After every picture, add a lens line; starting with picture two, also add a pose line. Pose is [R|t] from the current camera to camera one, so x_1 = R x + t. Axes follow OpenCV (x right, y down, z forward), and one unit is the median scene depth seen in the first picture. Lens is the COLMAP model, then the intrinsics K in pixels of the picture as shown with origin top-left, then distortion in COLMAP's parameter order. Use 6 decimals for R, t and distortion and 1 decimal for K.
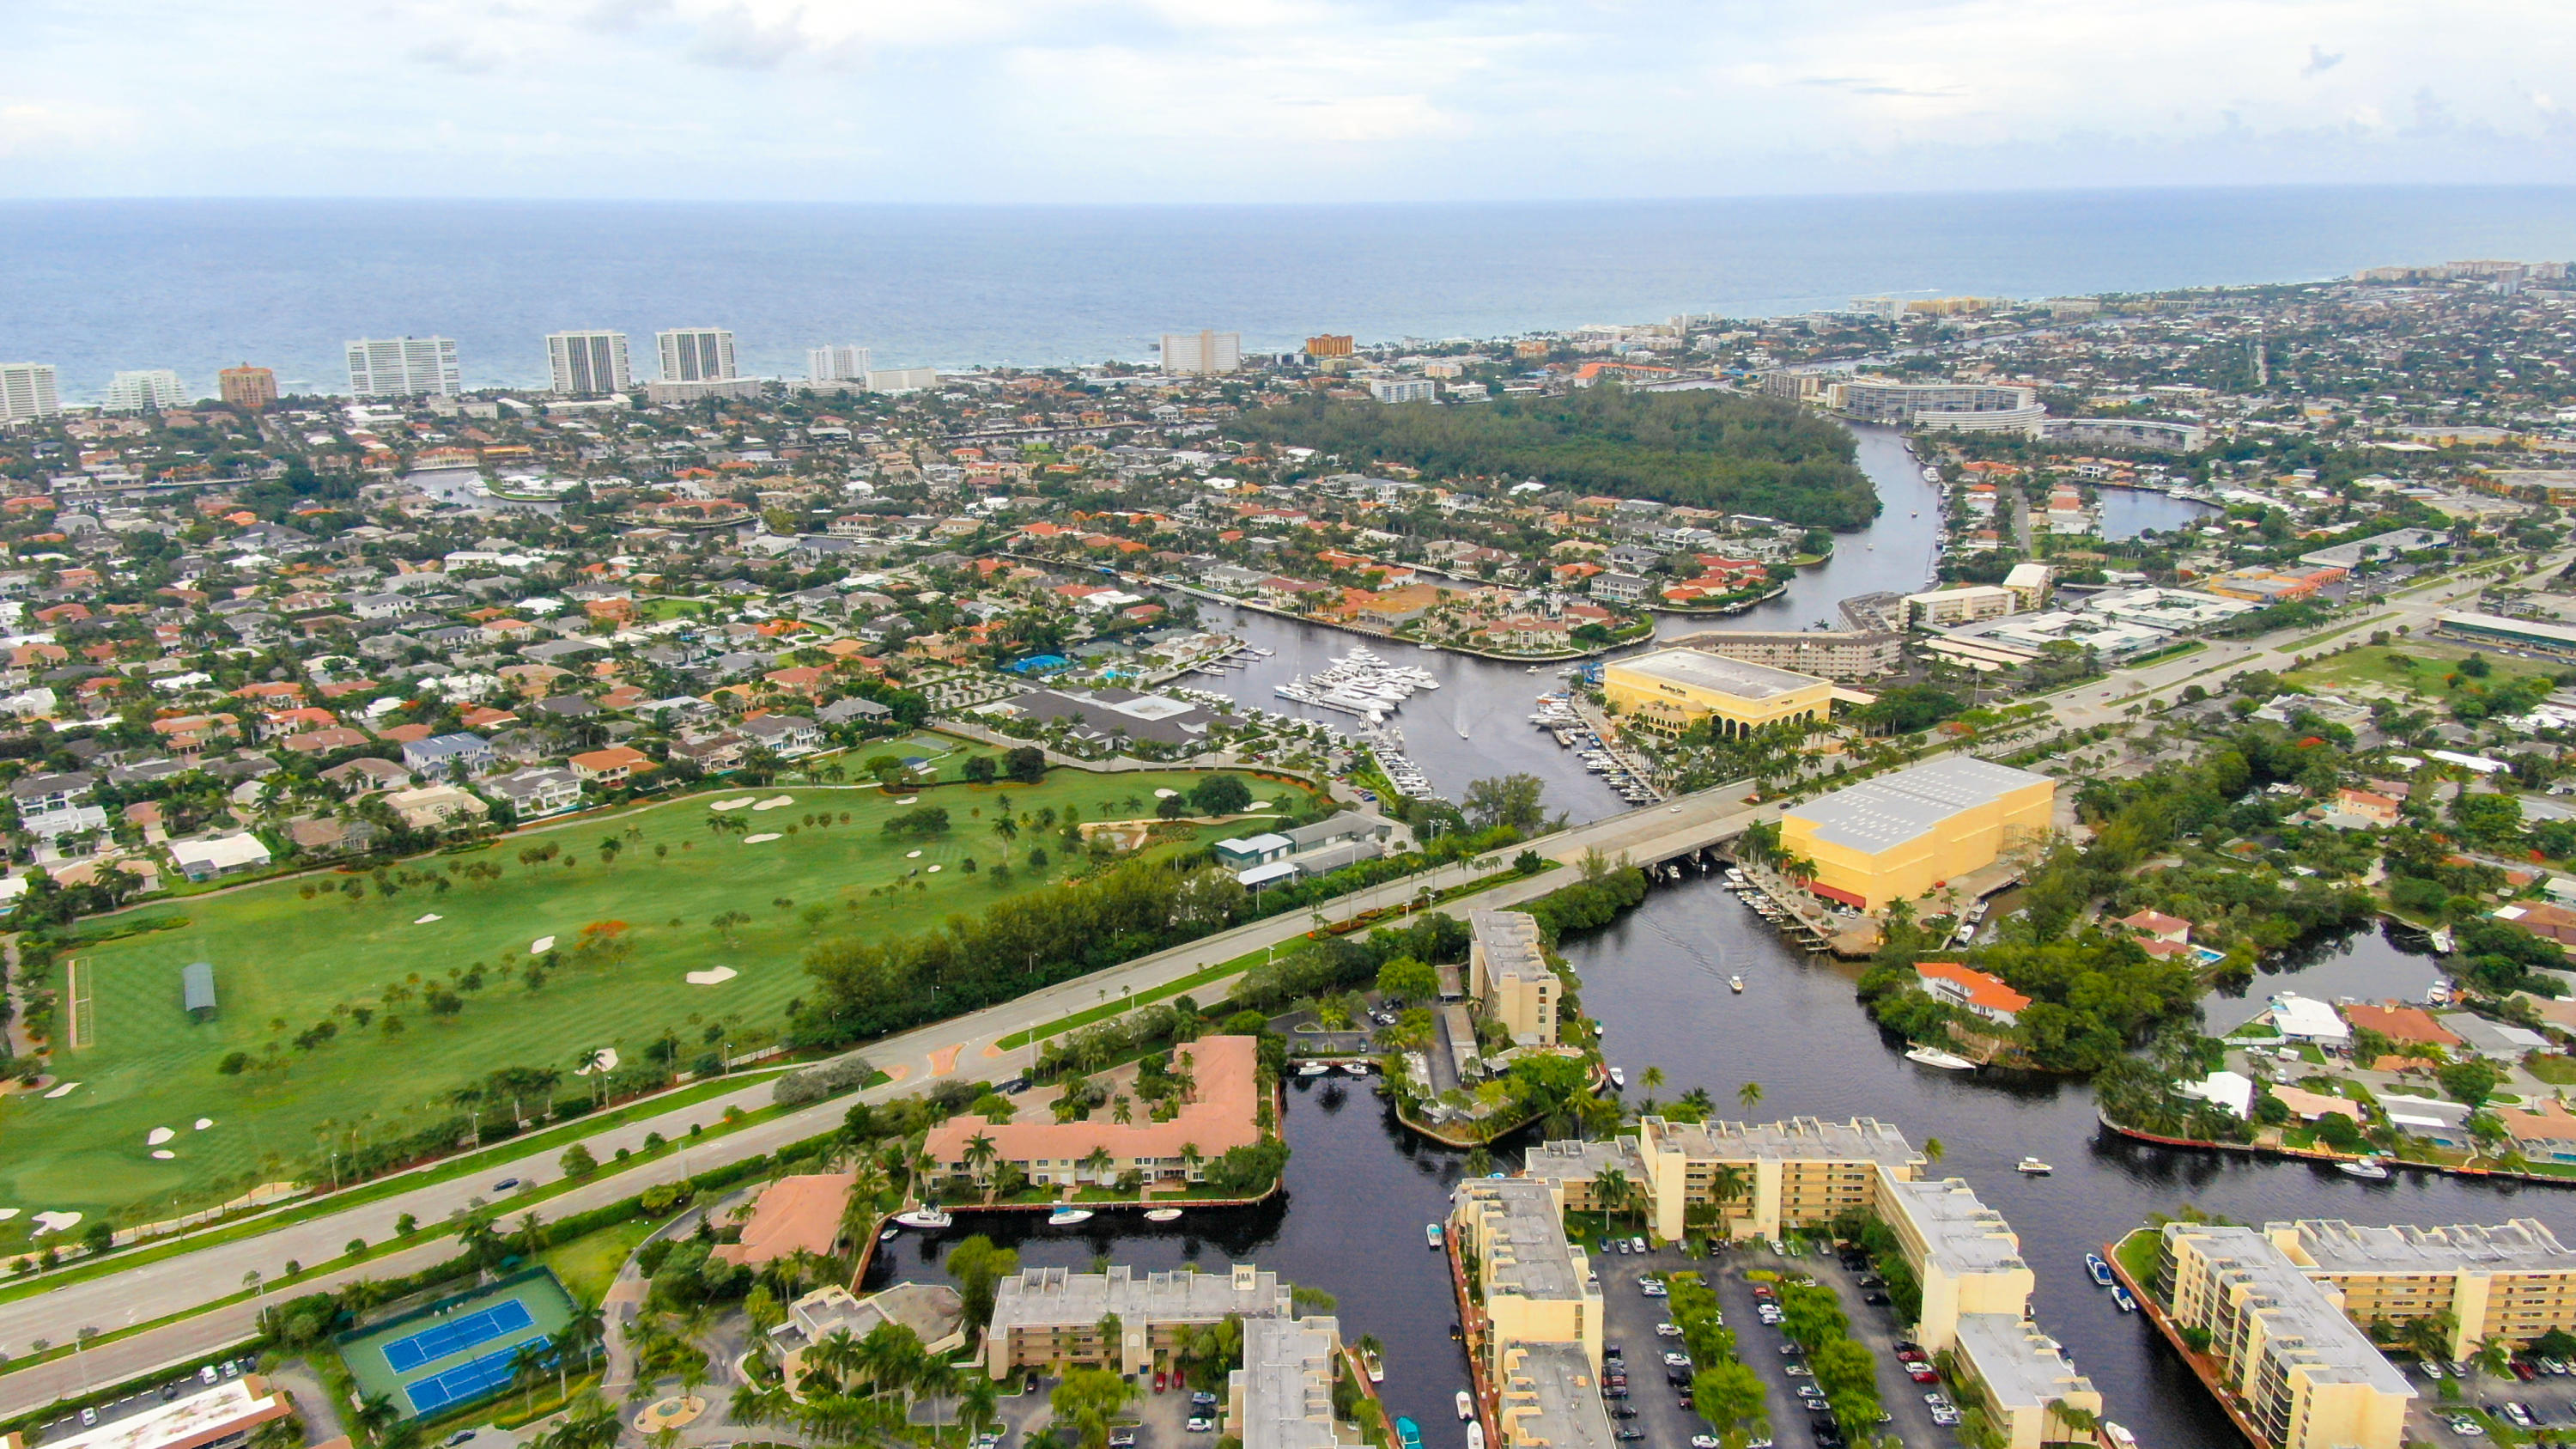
lens RADIAL K [[1882.4, 0, 1280.9], [0, 1882.4, 743.3], [0, 0, 1]] dist [0.208118, -0.236162]
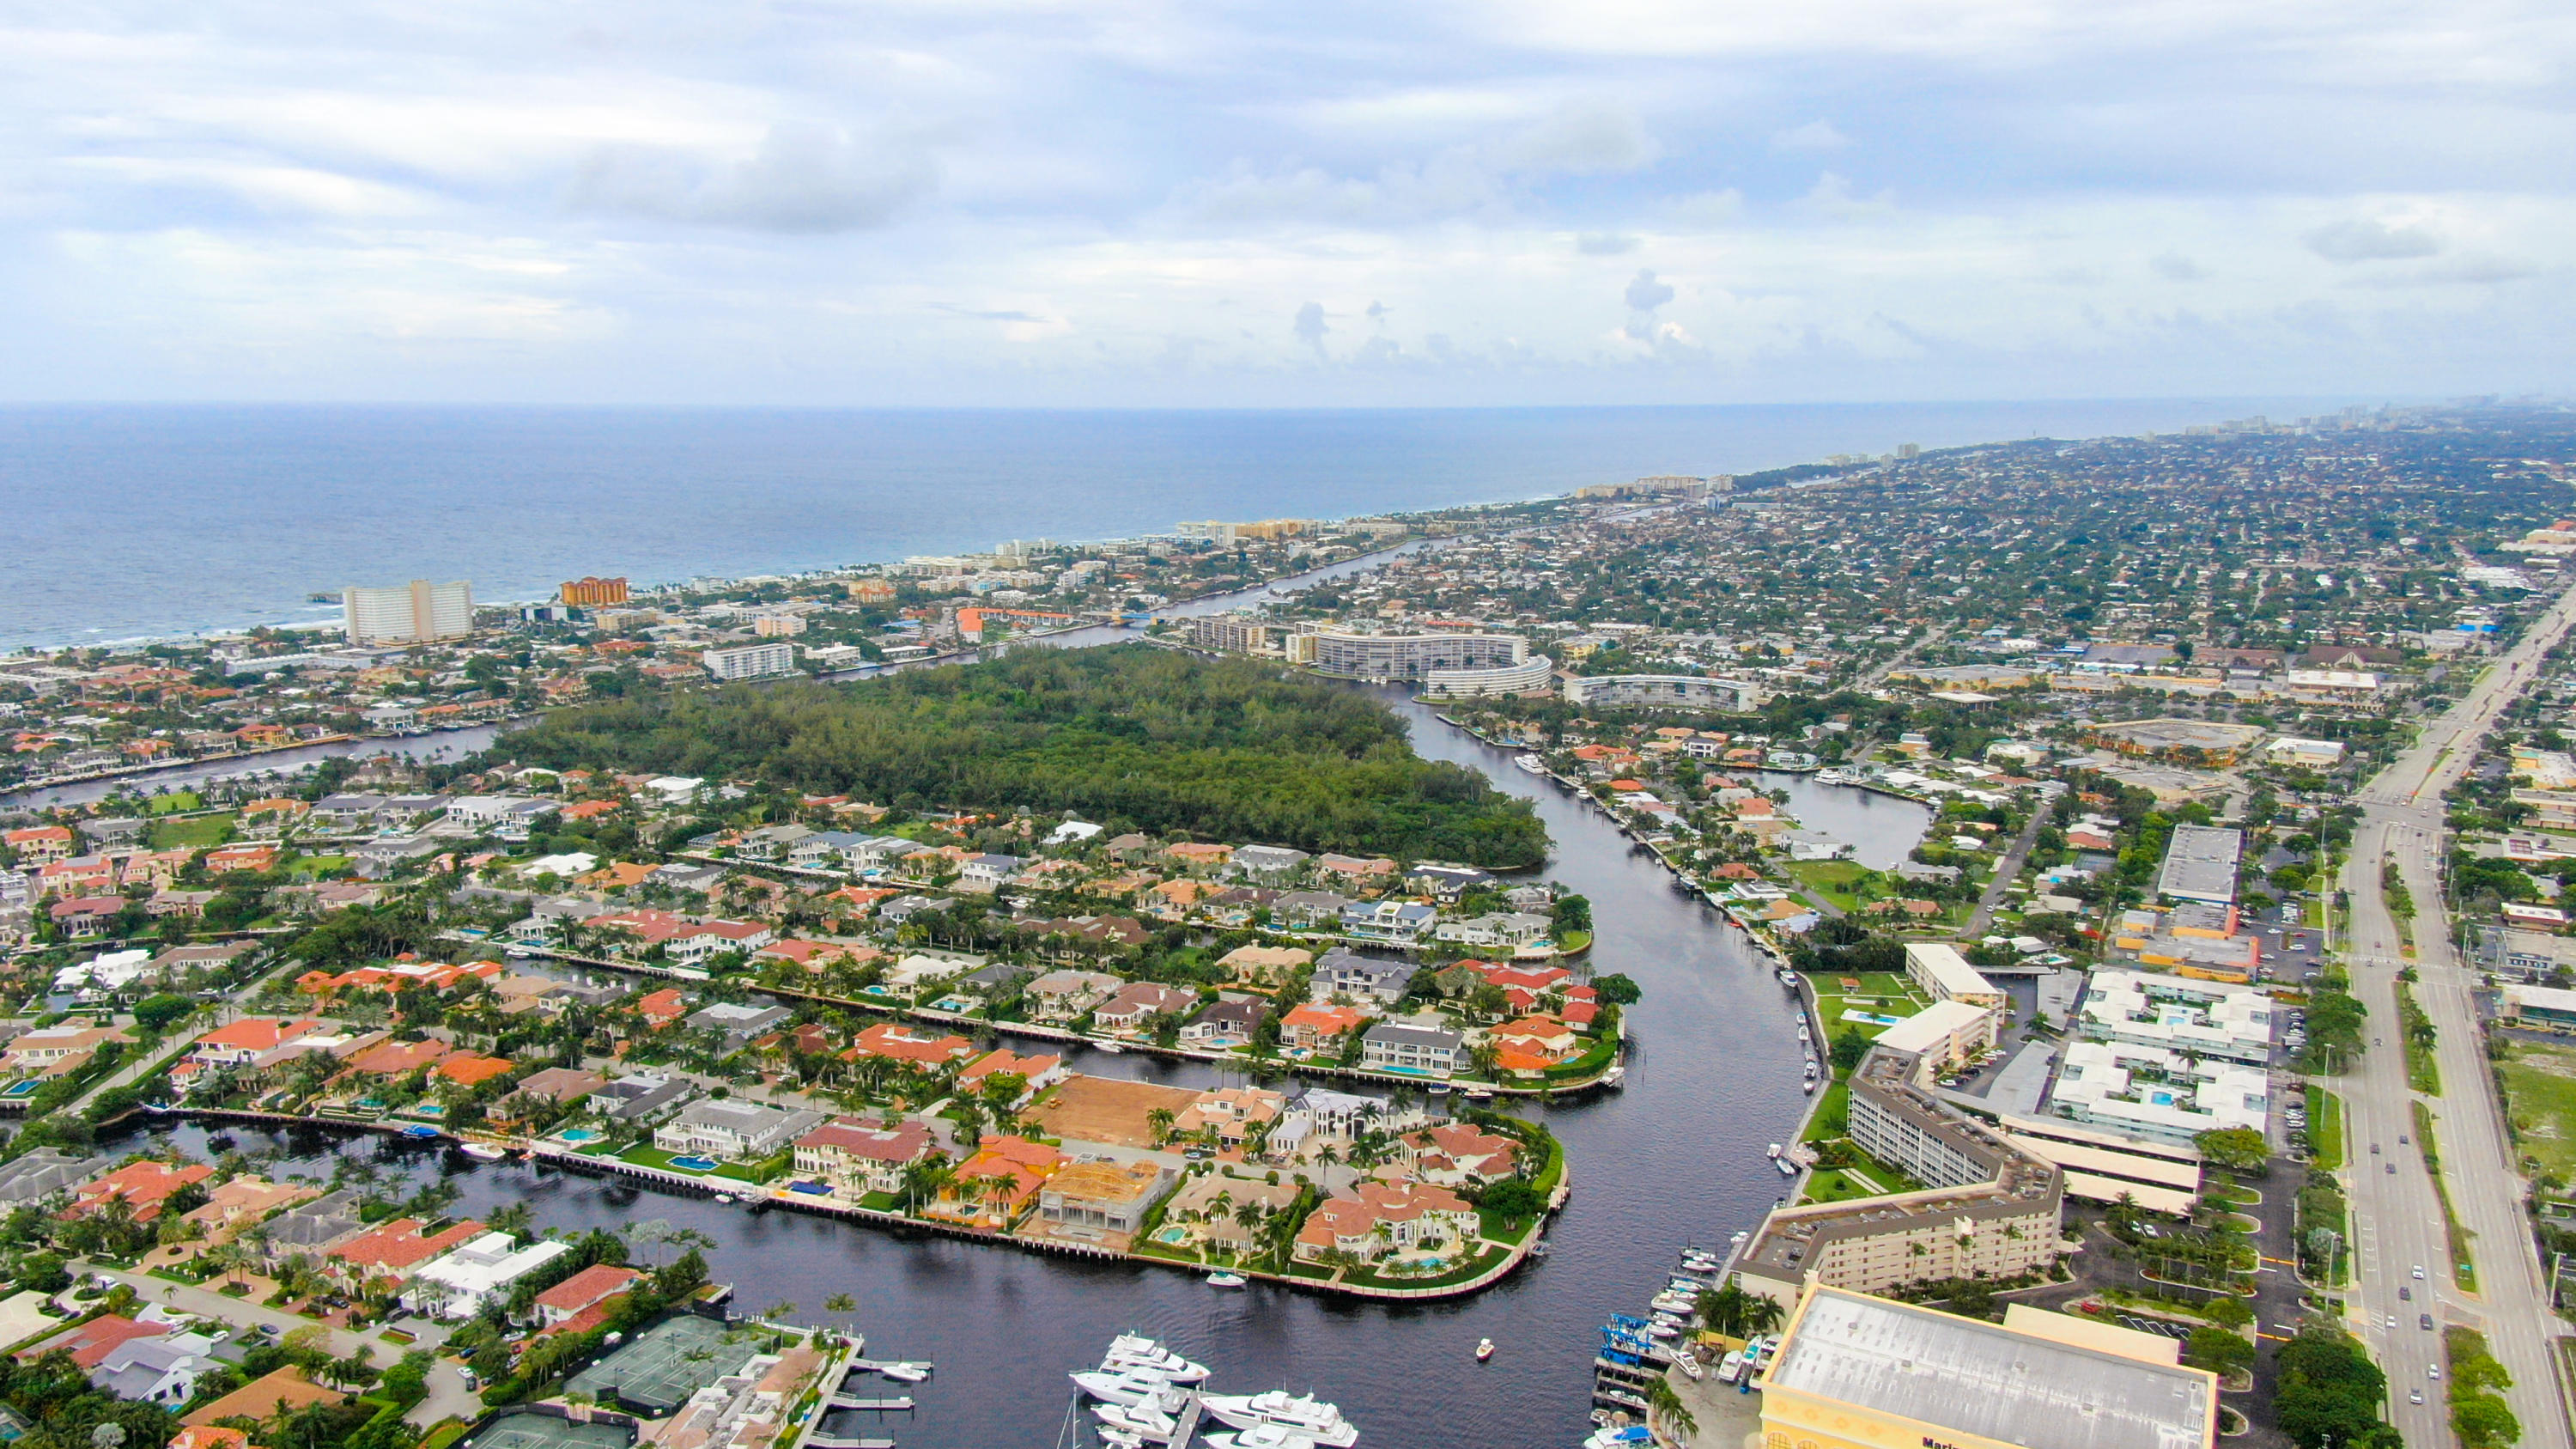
lens RADIAL K [[1882.4, 0, 1280.9], [0, 1882.4, 743.3], [0, 0, 1]] dist [0.208118, -0.236162]
pose [[0.910662, -0.071100, 0.406988, -0.055292], [0.112091, 0.990652, -0.077748, -0.079591], [-0.397656, 0.116422, 0.910119, 0.271227]]
